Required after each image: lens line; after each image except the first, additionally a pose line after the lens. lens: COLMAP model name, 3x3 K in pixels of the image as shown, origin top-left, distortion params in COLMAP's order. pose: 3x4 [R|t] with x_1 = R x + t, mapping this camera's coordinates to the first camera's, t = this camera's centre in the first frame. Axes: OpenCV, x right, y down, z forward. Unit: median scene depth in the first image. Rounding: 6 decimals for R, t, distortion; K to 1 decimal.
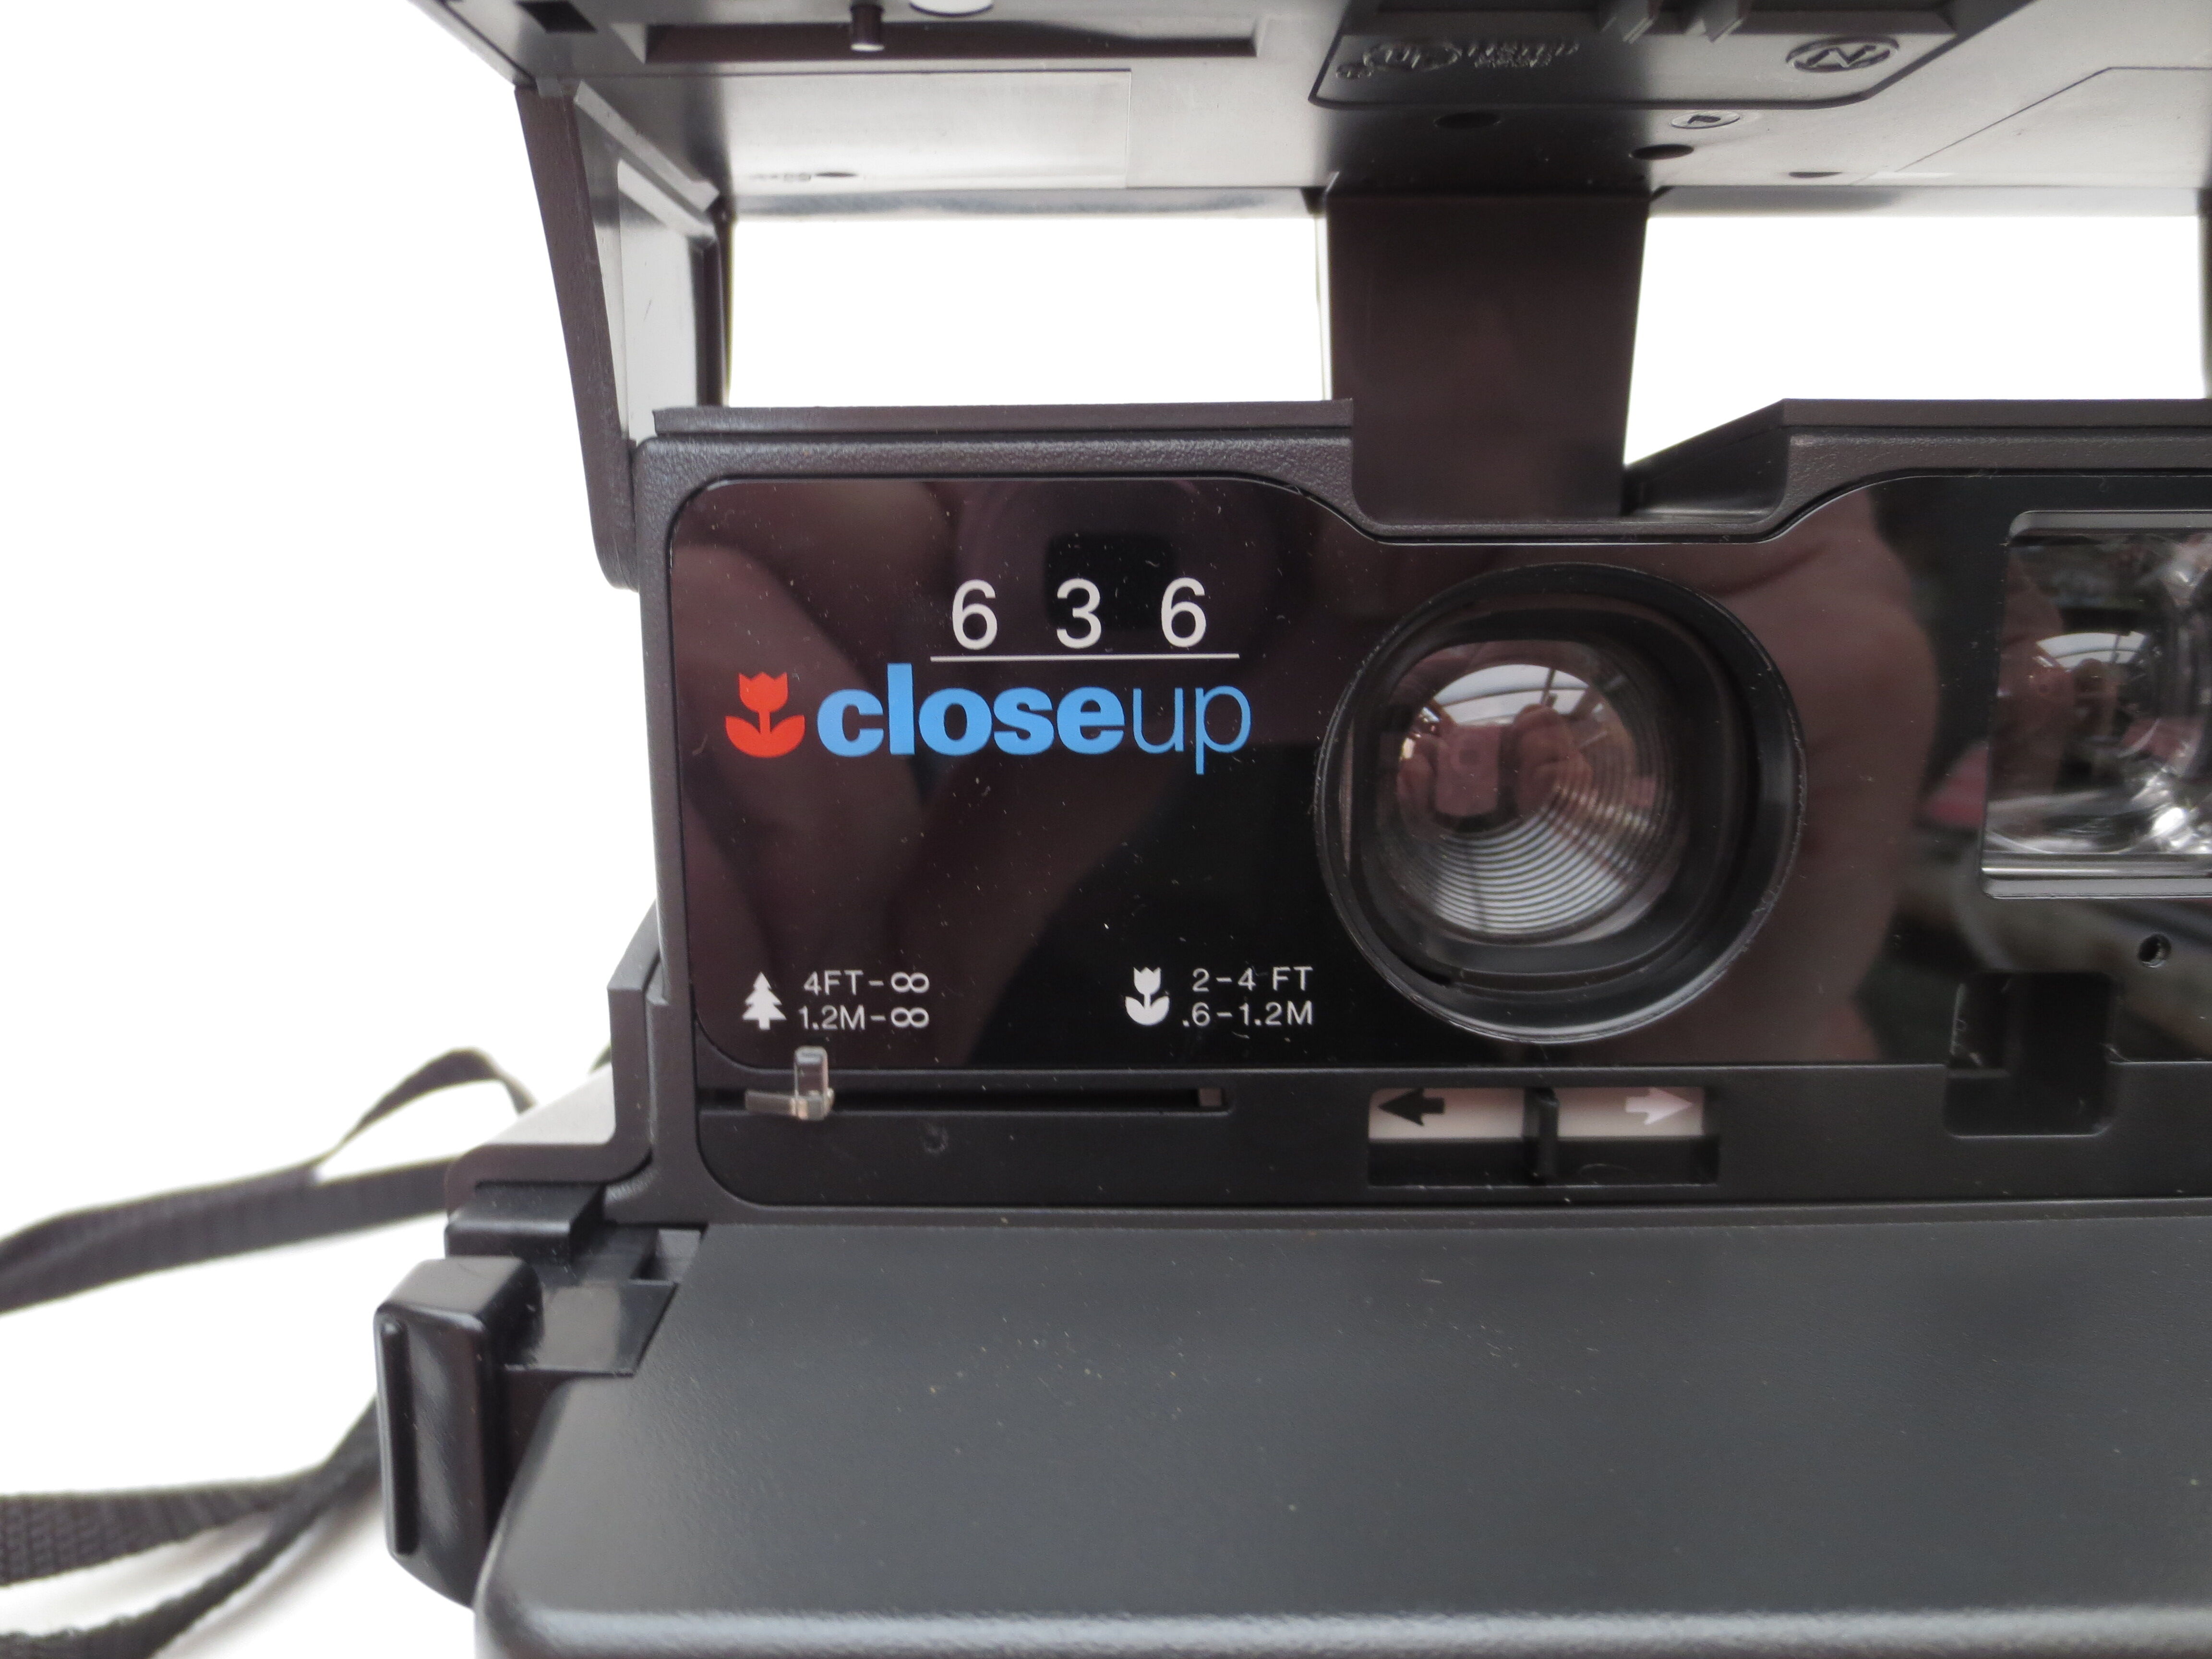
lens RADIAL K [[1568.9, 0, 1106.0], [0, 1568.9, 829.5], [0, 0, 1]] dist [-0.032542, 0.000107]
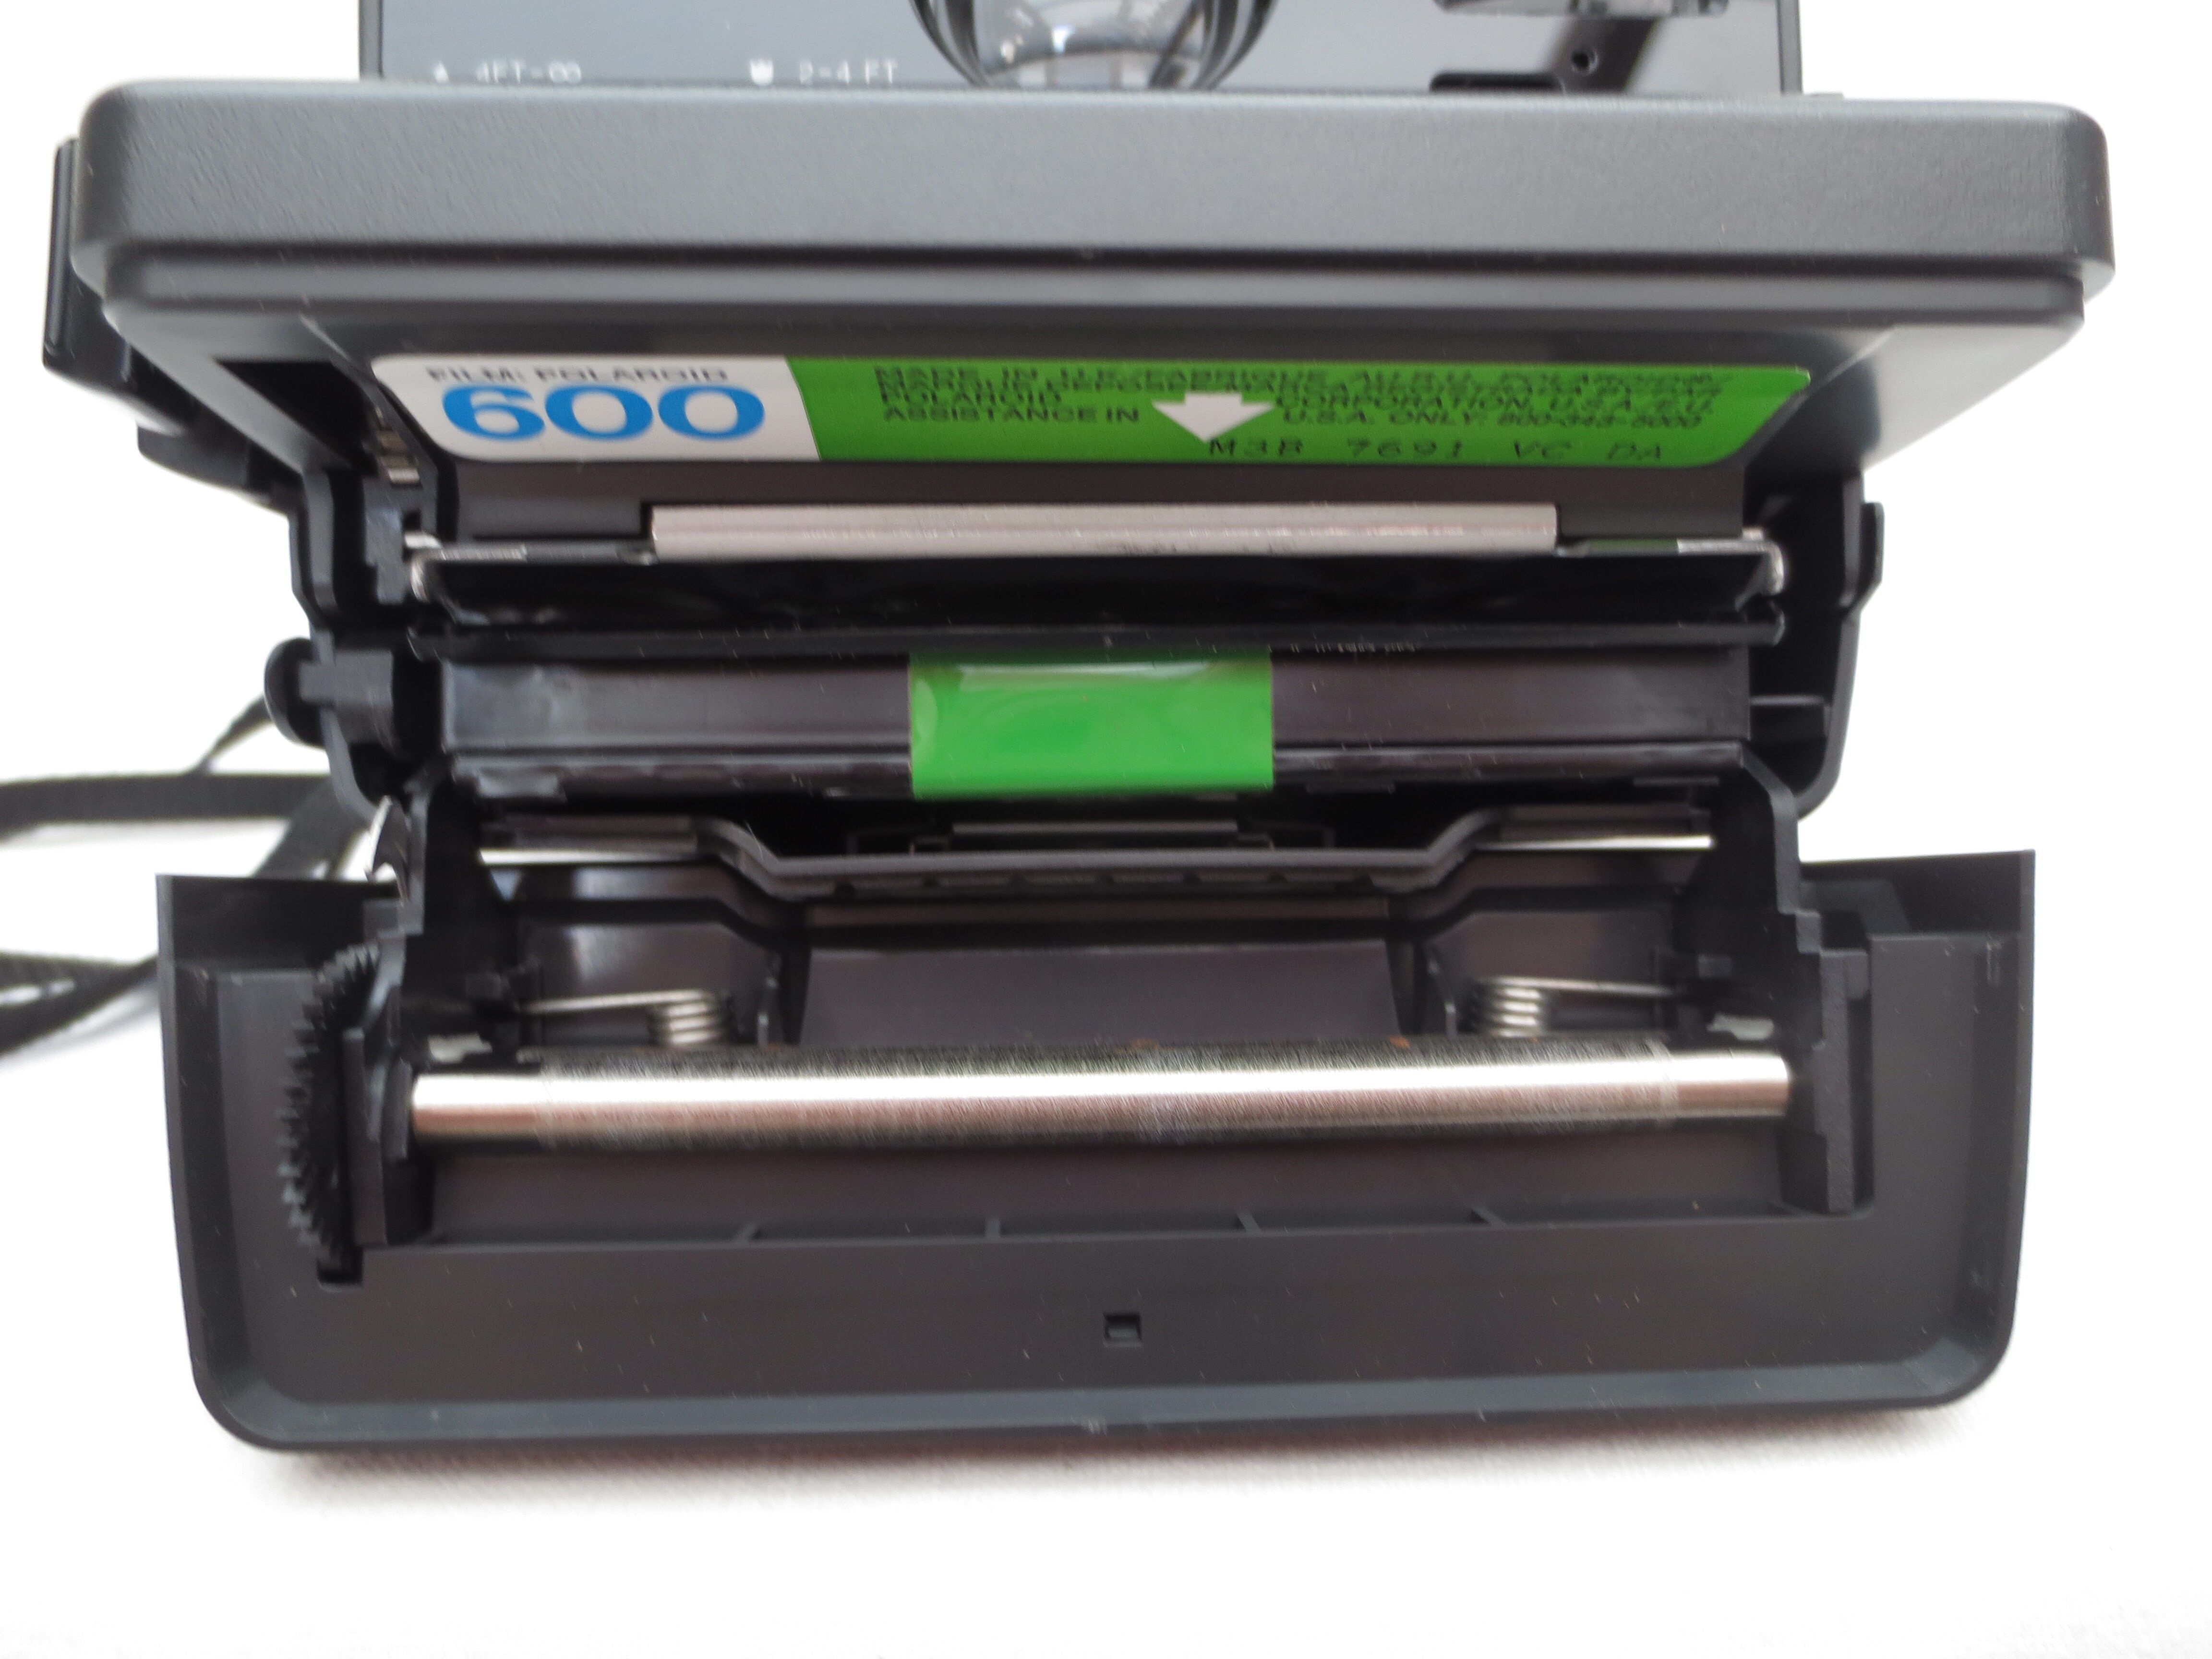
lens RADIAL K [[1568.9, 0, 1106.0], [0, 1568.9, 829.5], [0, 0, 1]] dist [-0.032542, 0.000107]
pose [[0.999052, -0.005600, 0.043177, 0.242095], [0.014250, 0.979134, -0.202717, 0.936661], [-0.041141, 0.203140, 0.978285, -0.071020]]
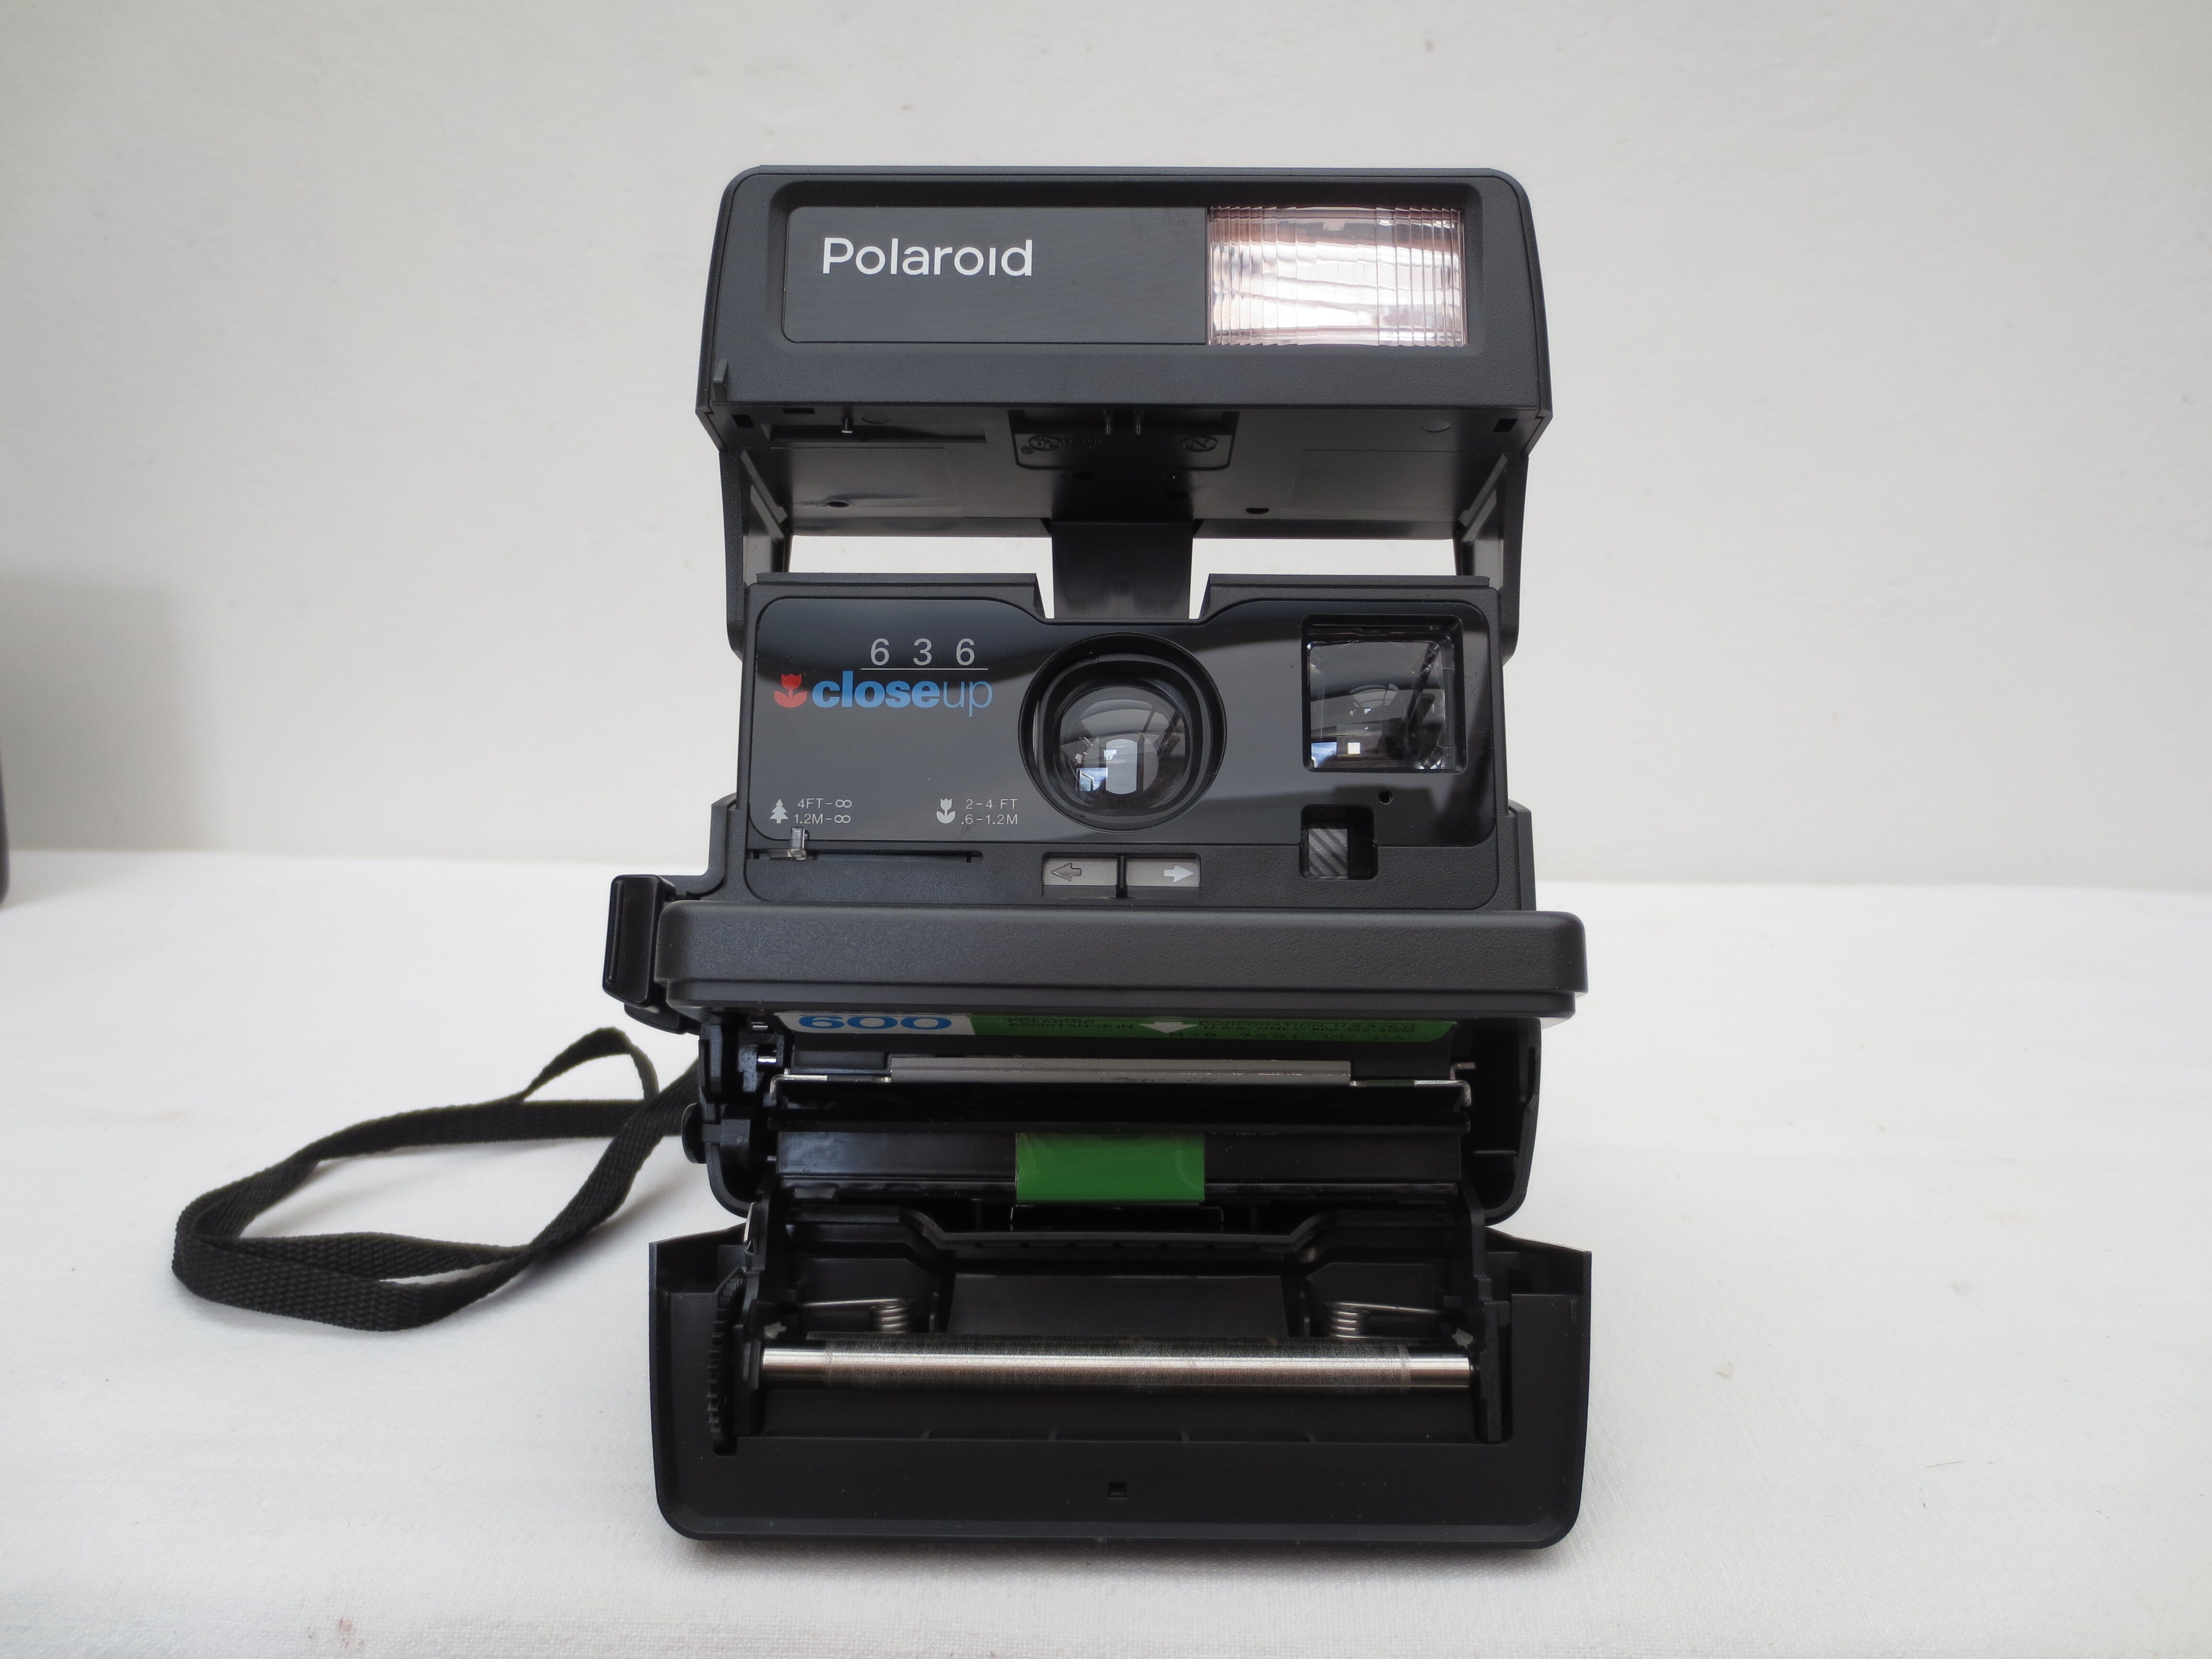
lens RADIAL K [[1568.9, 0, 1106.0], [0, 1568.9, 829.5], [0, 0, 1]] dist [-0.032542, 0.000107]
pose [[0.999883, 0.013813, -0.006639, 0.283192], [-0.015237, 0.942672, -0.333372, 0.916101], [0.001654, 0.333434, 0.942772, -1.188190]]
